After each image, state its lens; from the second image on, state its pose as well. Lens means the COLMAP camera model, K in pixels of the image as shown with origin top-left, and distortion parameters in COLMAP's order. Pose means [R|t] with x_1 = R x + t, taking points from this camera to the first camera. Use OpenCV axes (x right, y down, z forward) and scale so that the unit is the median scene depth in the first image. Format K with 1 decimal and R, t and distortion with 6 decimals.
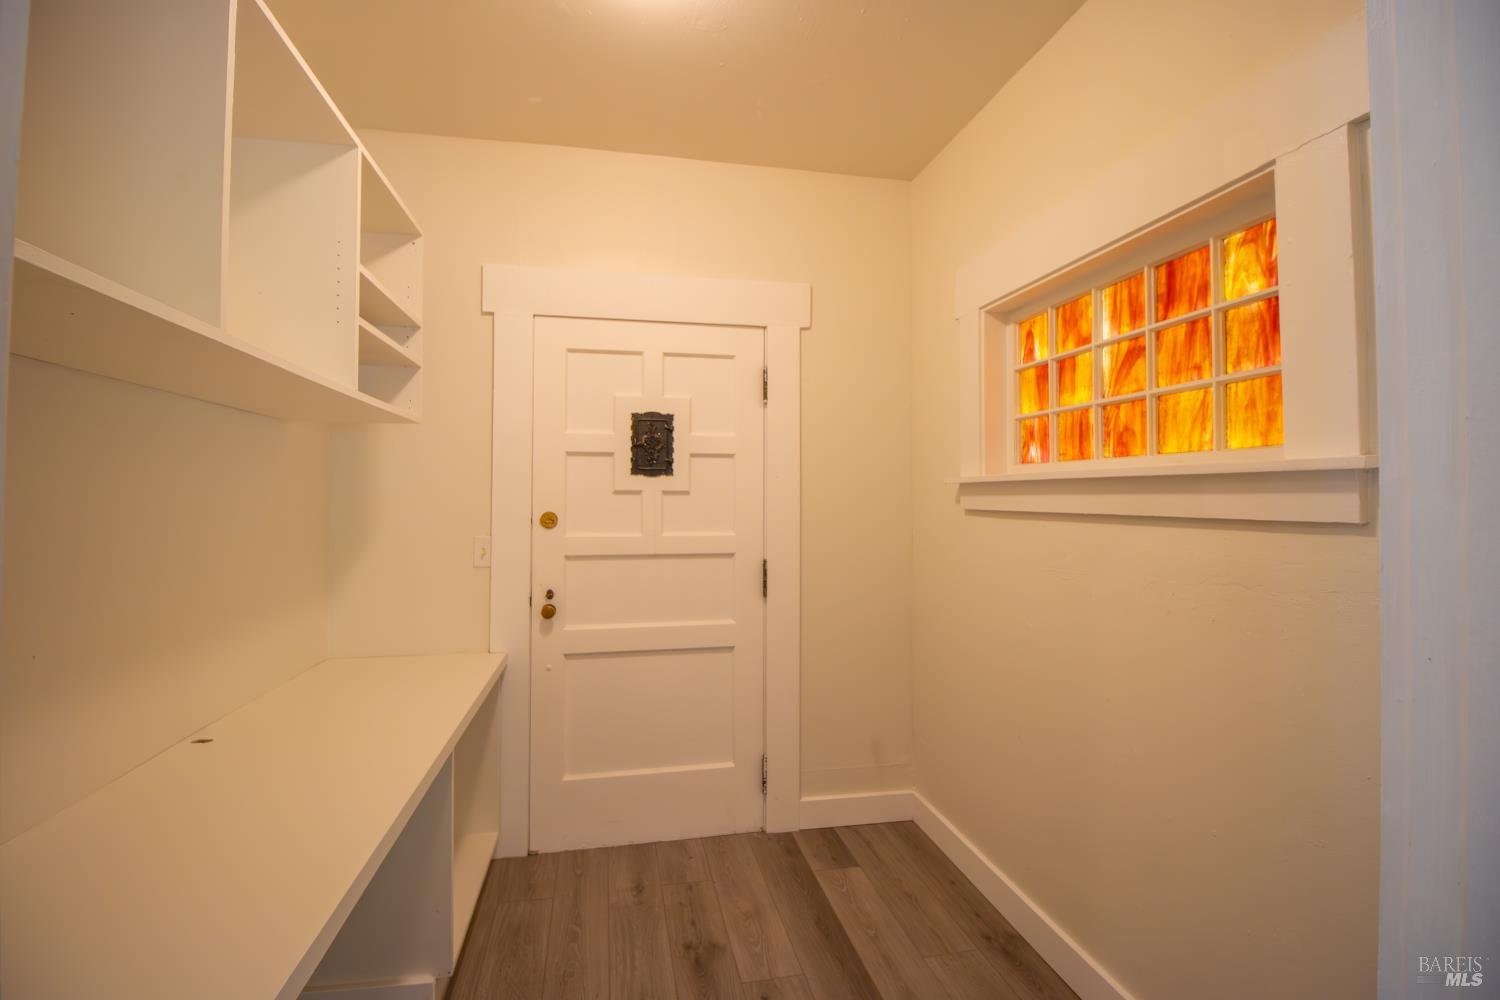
lens RADIAL K [[691.7, 0, 749.2], [0, 691.7, 493.0], [0, 0, 1]] dist [-0.012973, -0.002051]
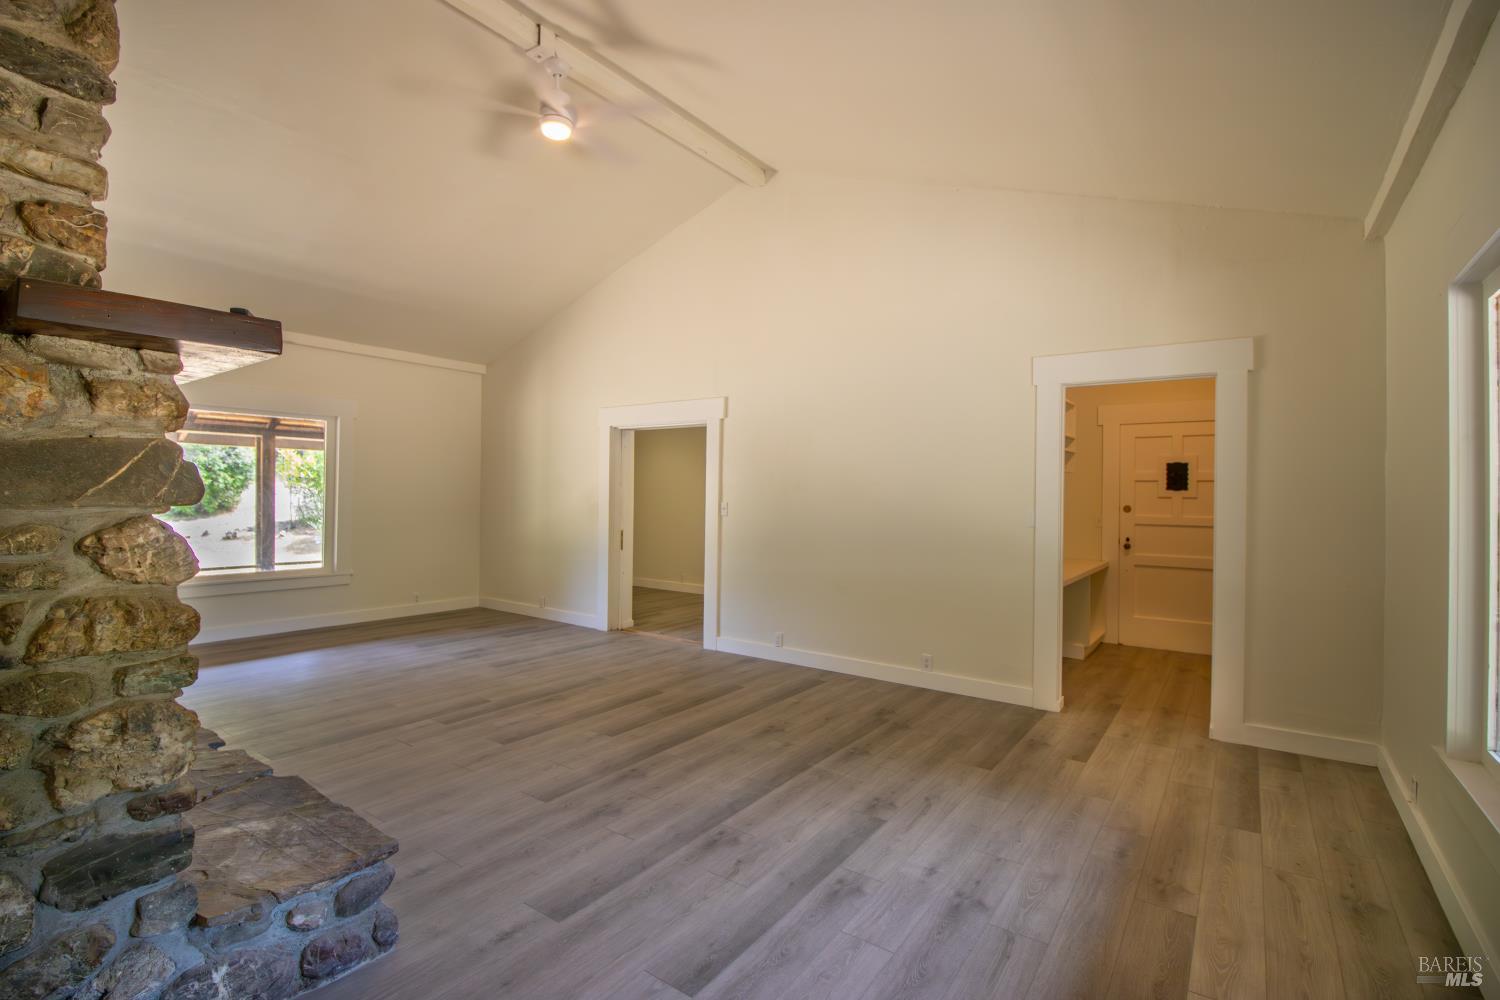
lens RADIAL K [[691.7, 0, 742.8], [0, 691.7, 492.0], [0, 0, 1]] dist [-0.012973, -0.002051]
pose [[0.685281, -0.003205, -0.728272, 0.533365], [0.004918, 0.999988, 0.000226, -0.027477], [0.728262, -0.003737, 0.685288, -1.602973]]
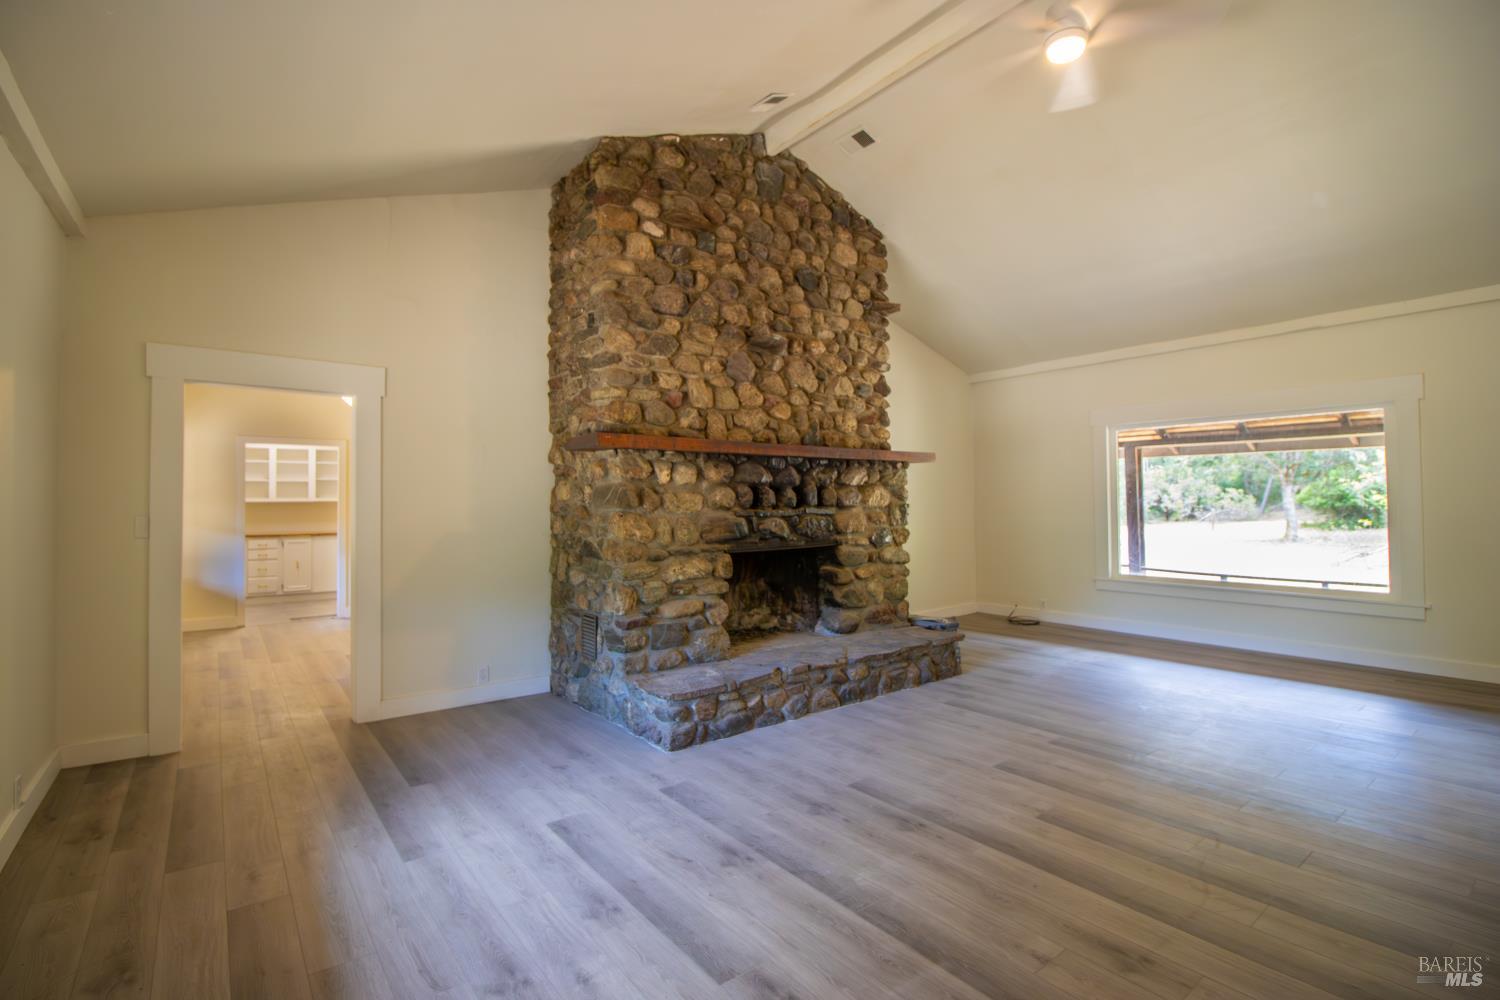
lens RADIAL K [[691.7, 0, 742.7], [0, 691.7, 494.5], [0, 0, 1]] dist [-0.012973, -0.002051]
pose [[-0.891552, -0.005783, -0.452882, -0.285080], [0.005903, 0.999685, -0.024386, 0.023214], [0.452880, -0.024415, -0.891237, 2.334134]]
